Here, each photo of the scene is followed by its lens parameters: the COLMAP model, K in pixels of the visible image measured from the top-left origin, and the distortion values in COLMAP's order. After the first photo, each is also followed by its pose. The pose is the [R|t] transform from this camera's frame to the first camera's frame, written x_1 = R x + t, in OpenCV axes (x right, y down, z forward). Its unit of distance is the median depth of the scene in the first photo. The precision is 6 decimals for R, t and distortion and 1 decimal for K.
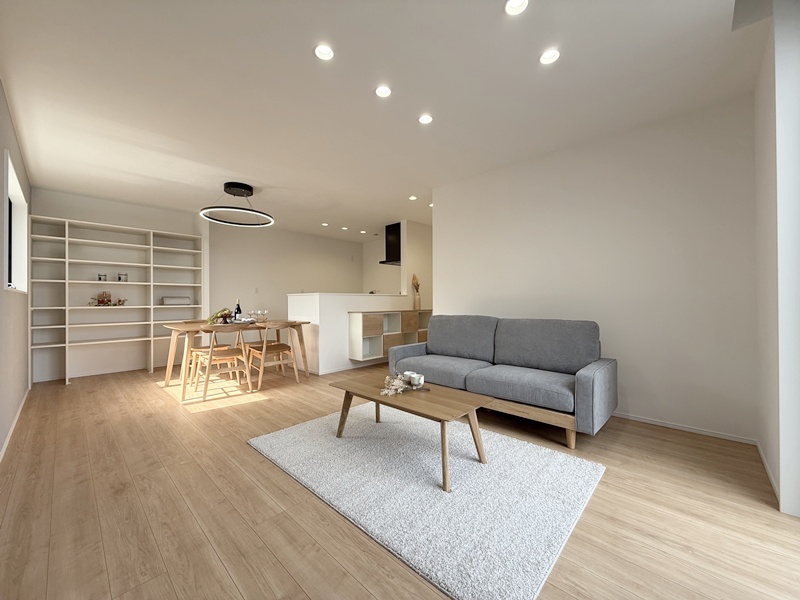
lens RADIAL K [[318.2, 0, 397.4], [0, 318.2, 298.9], [0, 0, 1]] dist [0.000062, 0.000255]
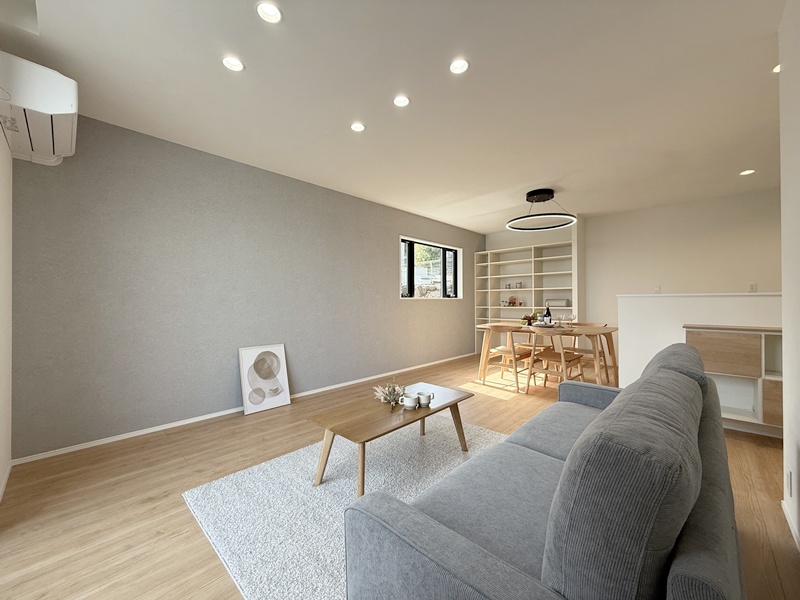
lens RADIAL K [[318.2, 0, 397.4], [0, 318.2, 298.9], [0, 0, 1]] dist [0.000062, 0.000255]
pose [[-0.010814, -0.002691, -0.999938, 0.672389], [0.011869, 0.999926, -0.002819, -0.017820], [0.999871, -0.011899, -0.010781, 0.695692]]
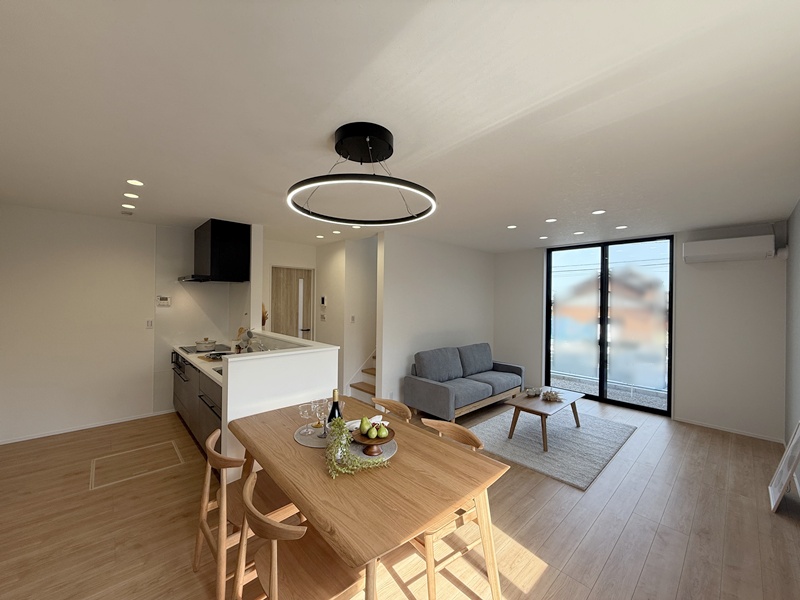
lens RADIAL K [[318.2, 0, 397.4], [0, 318.2, 298.9], [0, 0, 1]] dist [0.000062, 0.000255]
pose [[0.062388, 0.006957, 0.998028, -1.204541], [-0.020017, 0.999783, -0.005718, -0.154331], [-0.997851, -0.019620, 0.062514, 1.171743]]
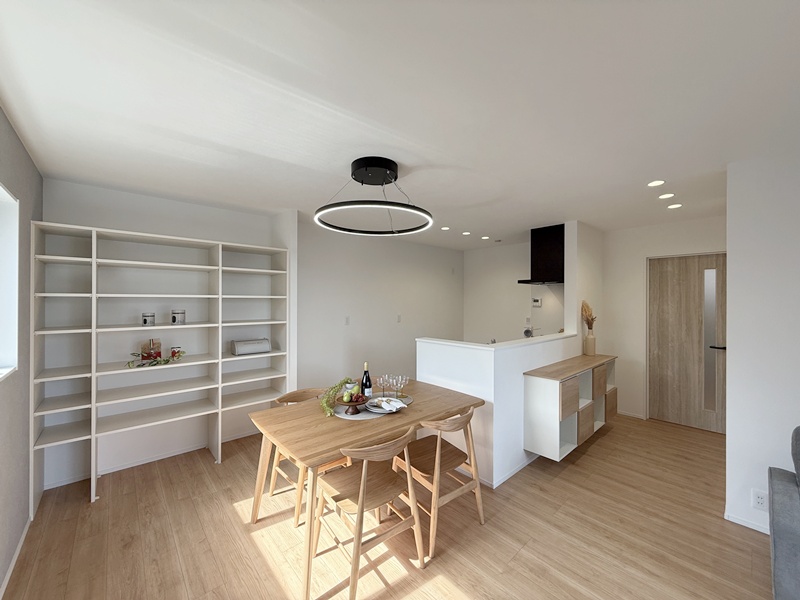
lens RADIAL K [[316.9, 0, 396.6], [0, 316.9, 299.6], [0, 0, 1]] dist [-0.000523, 0.000792]
pose [[0.996621, 0.008065, -0.081738, -0.520377], [-0.007770, 0.999962, 0.003933, -0.150080], [0.081767, -0.003284, 0.996646, 0.558940]]
